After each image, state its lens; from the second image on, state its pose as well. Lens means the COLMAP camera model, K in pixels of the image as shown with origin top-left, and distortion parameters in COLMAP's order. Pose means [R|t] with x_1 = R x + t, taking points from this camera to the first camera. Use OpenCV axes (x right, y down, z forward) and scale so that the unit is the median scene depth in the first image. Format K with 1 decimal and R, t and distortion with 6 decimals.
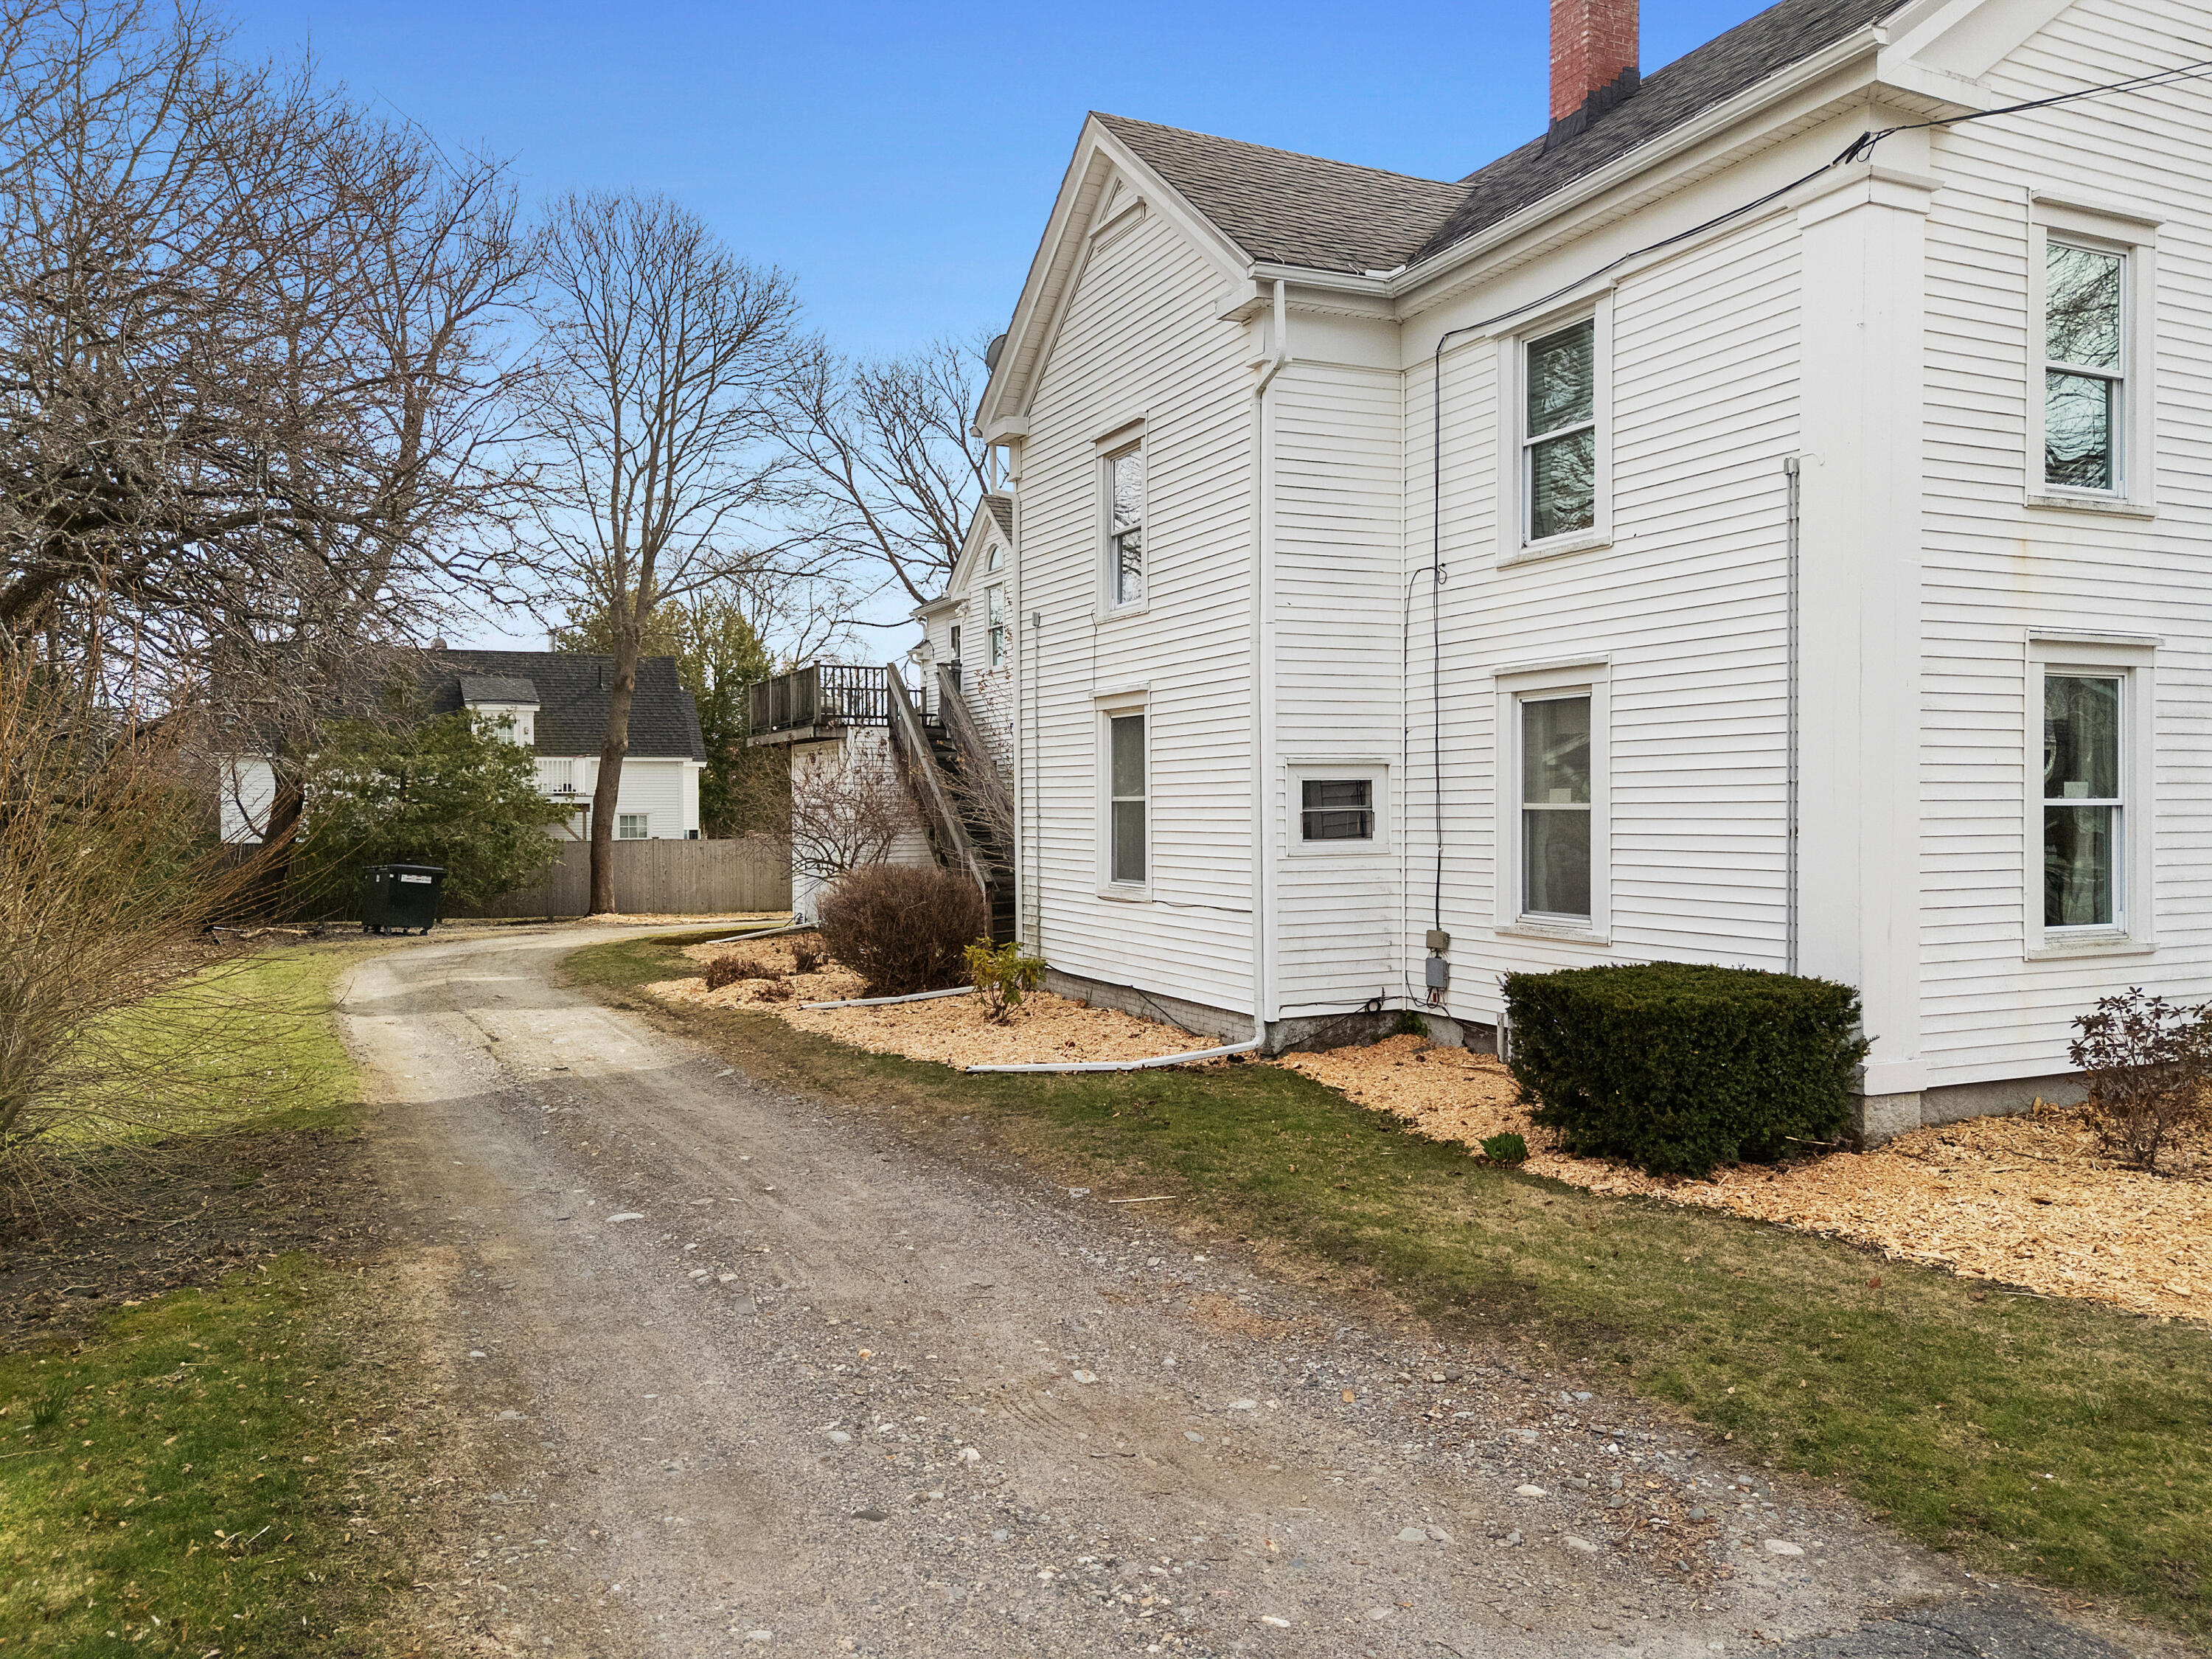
lens RADIAL K [[1615.3, 0, 1110.9], [0, 1615.3, 827.7], [0, 0, 1]] dist [0.091430, -0.085661]
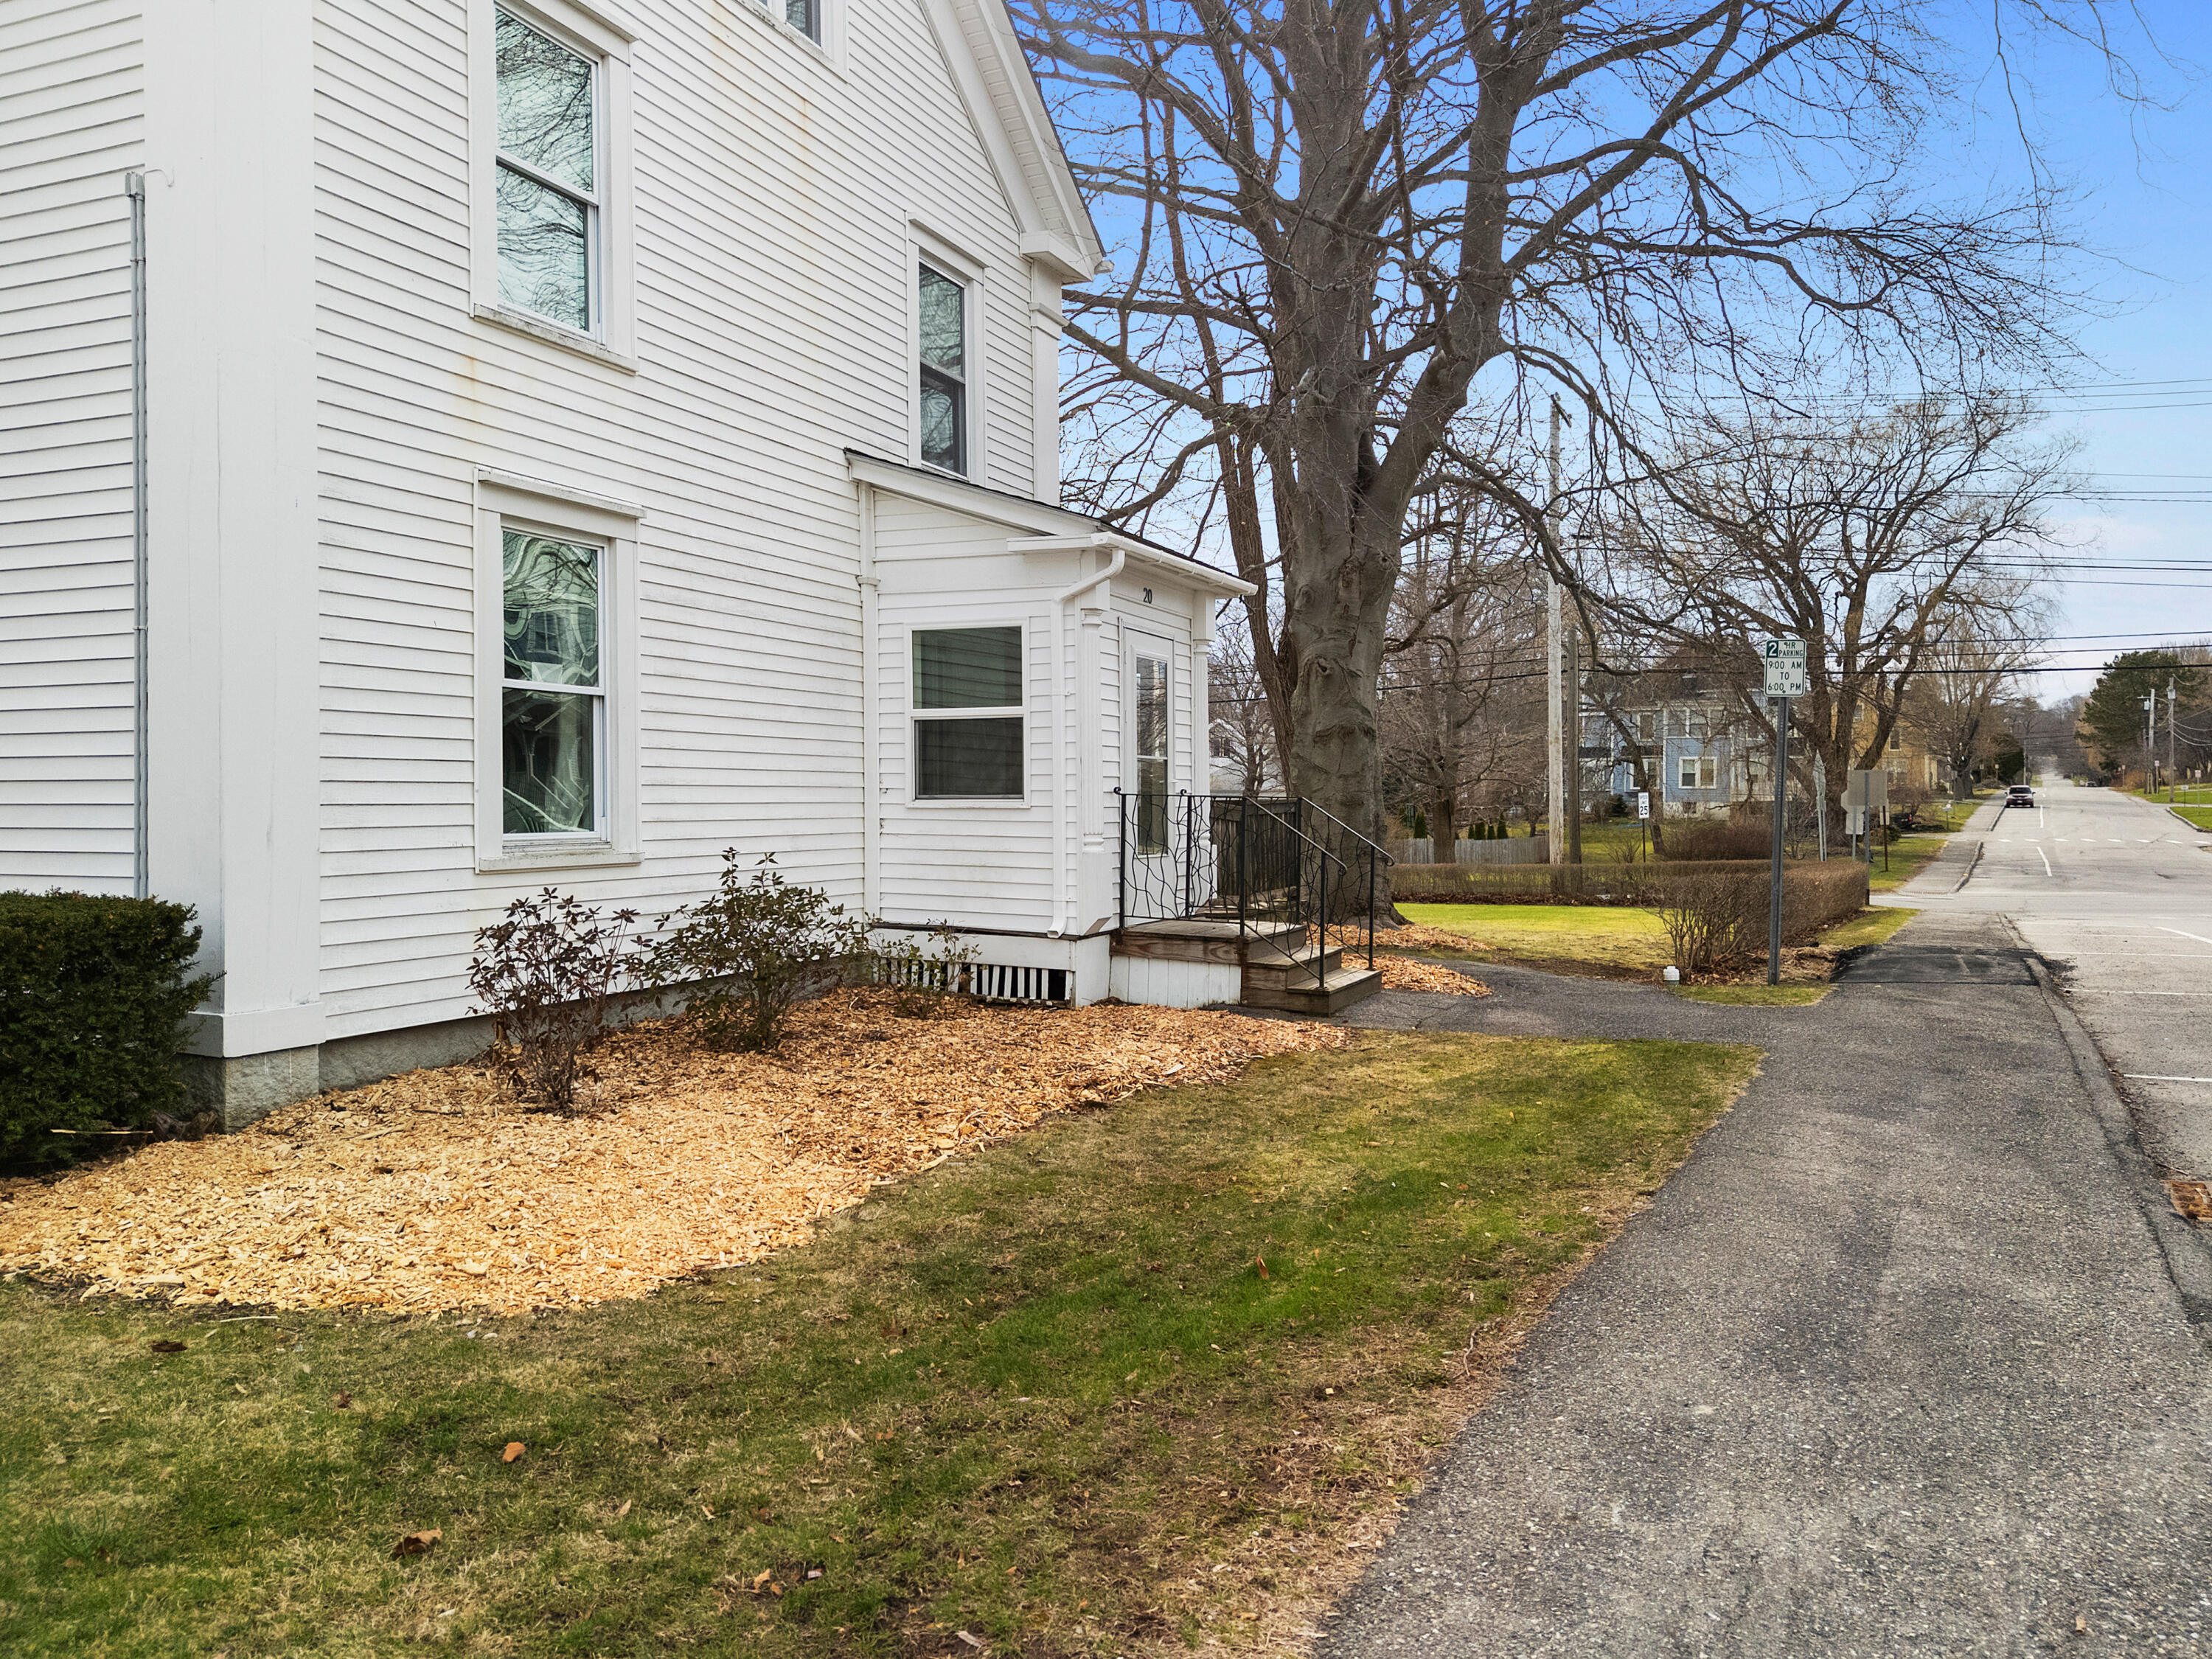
lens RADIAL K [[1615.3, 0, 1110.9], [0, 1615.3, 827.7], [0, 0, 1]] dist [0.091430, -0.085661]
pose [[0.755009, -0.006945, 0.655678, 0.213196], [0.005660, 0.999976, 0.004075, 0.046265], [-0.655690, 0.000634, 0.755030, 0.147939]]
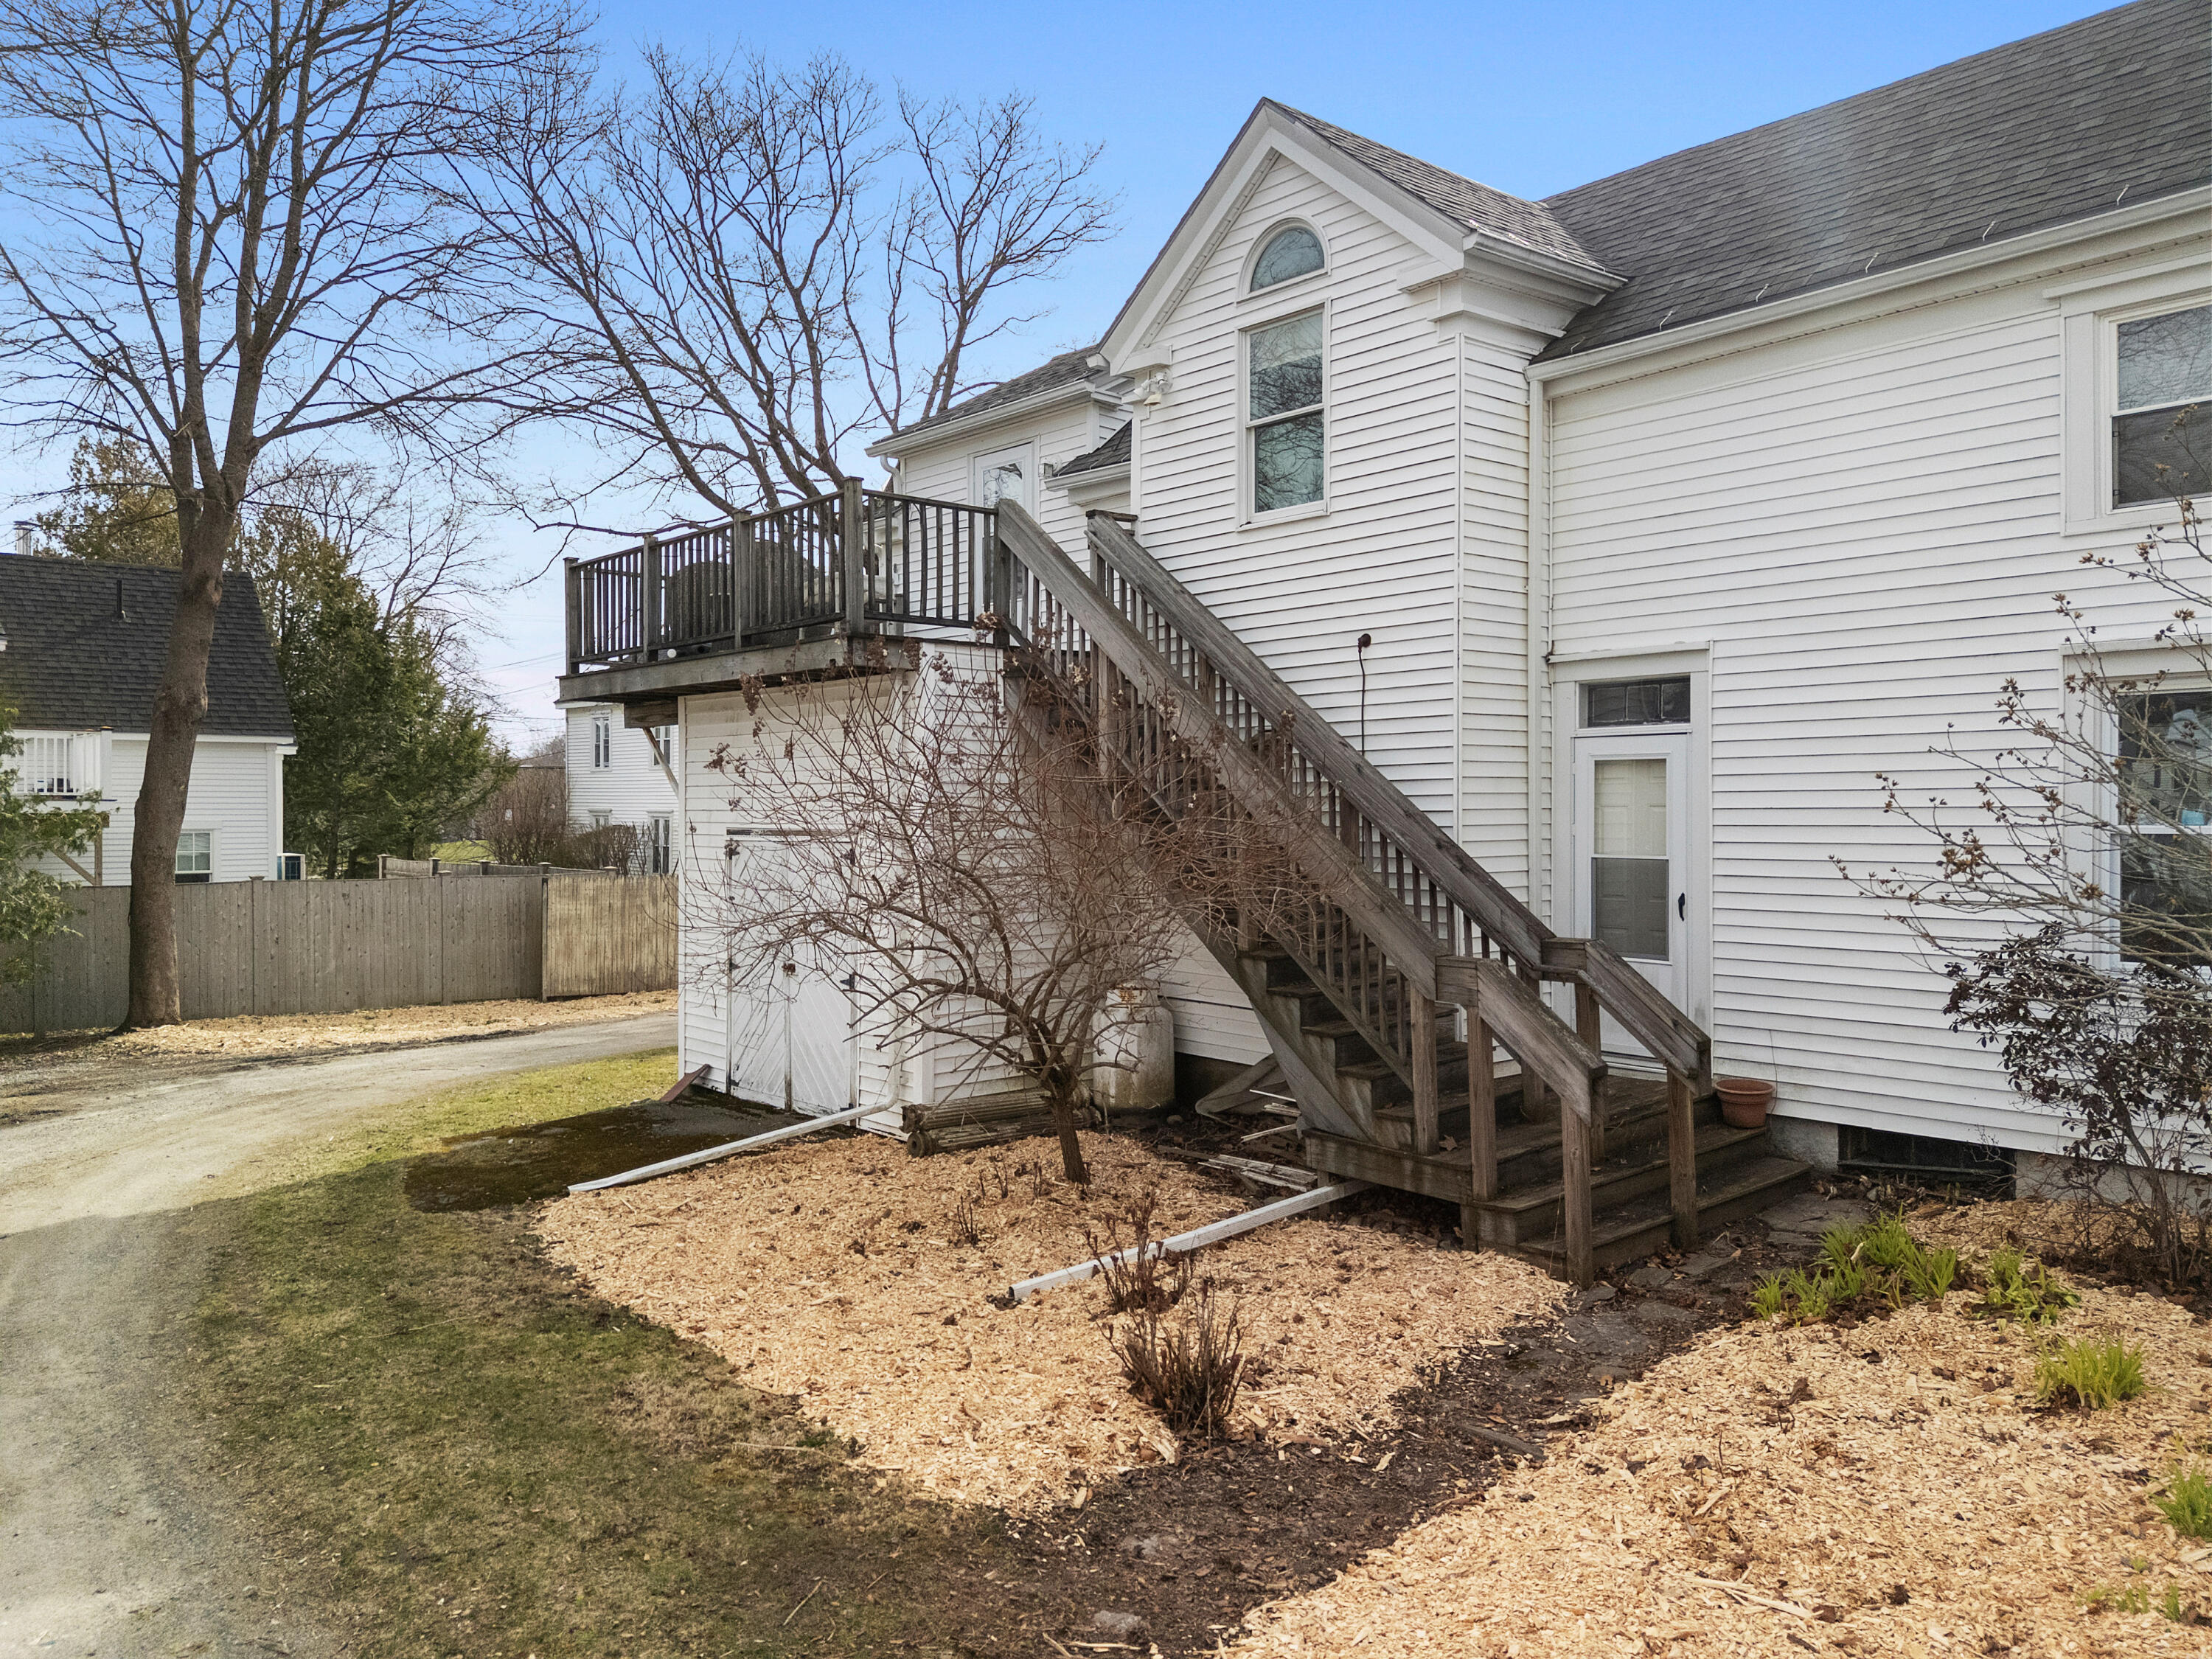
lens RADIAL K [[1569.9, 0, 1123.8], [0, 1569.9, 827.3], [0, 0, 1]] dist [0.096993, -0.083836]
pose [[0.959134, 0.005825, 0.282892, -0.514063], [-0.004796, 0.999979, -0.004330, -0.029480], [-0.282911, 0.002796, 0.959142, 1.341139]]
